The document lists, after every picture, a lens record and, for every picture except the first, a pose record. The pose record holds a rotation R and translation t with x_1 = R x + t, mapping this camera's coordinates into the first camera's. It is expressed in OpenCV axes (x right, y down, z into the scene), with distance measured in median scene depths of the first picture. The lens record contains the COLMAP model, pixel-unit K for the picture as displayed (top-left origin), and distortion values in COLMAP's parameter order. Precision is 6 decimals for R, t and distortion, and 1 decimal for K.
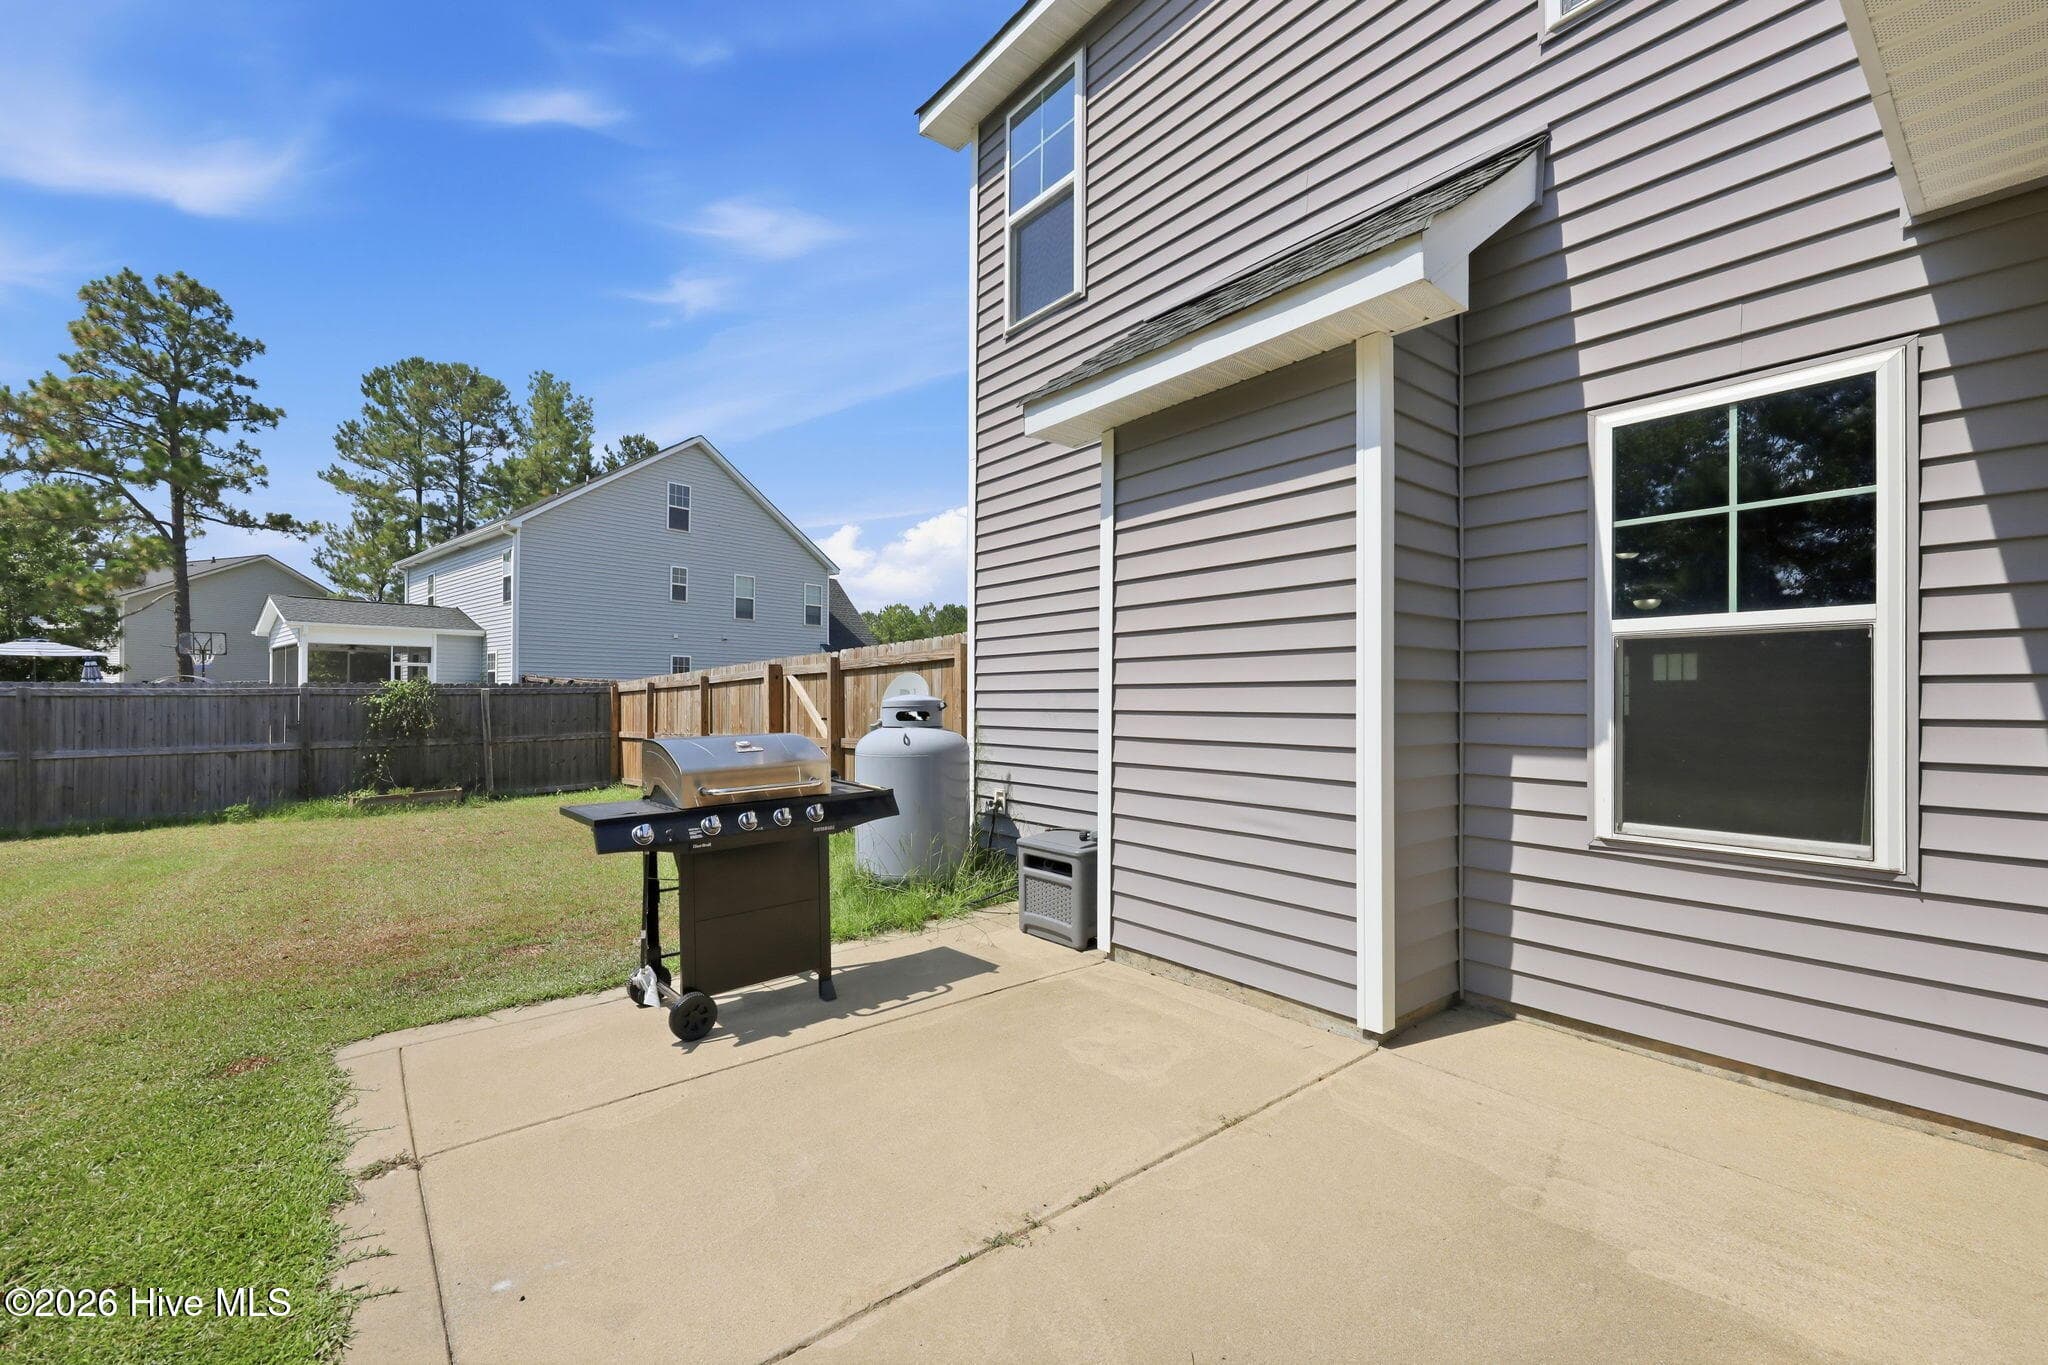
lens RADIAL K [[838.8, 0, 1027.8], [0, 838.8, 698.6], [0, 0, 1]] dist [-0.001190, -0.000348]
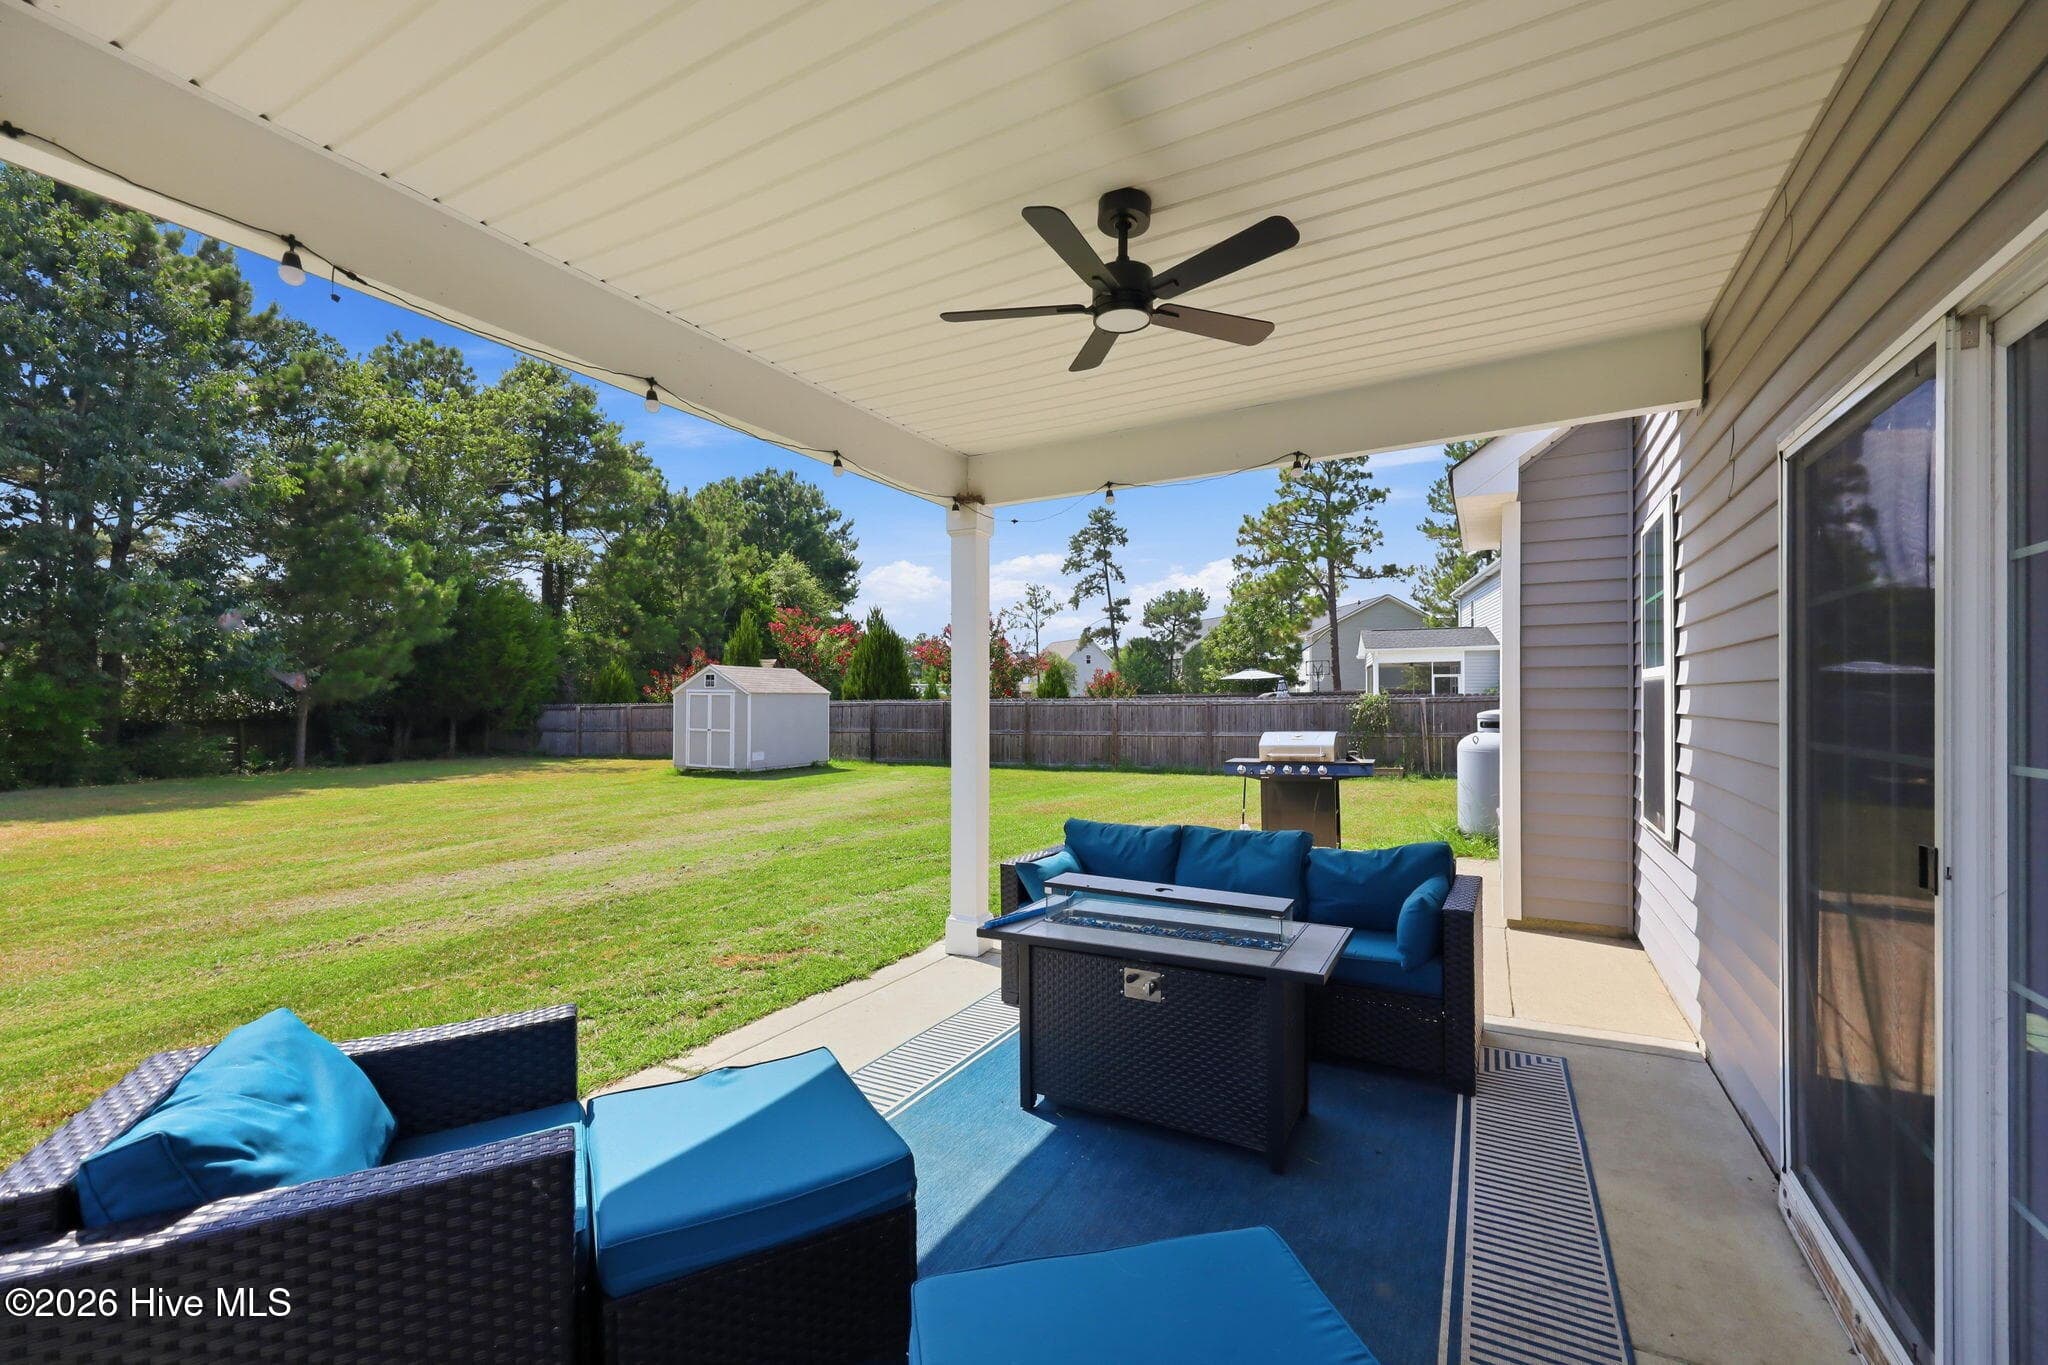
lens RADIAL K [[838.8, 0, 1027.8], [0, 838.8, 698.6], [0, 0, 1]] dist [-0.001190, -0.000348]
pose [[0.373551, -0.003869, -0.927602, 0.564738], [0.004298, 0.999988, -0.002440, -0.015517], [0.927600, -0.003076, 0.373563, -0.182135]]
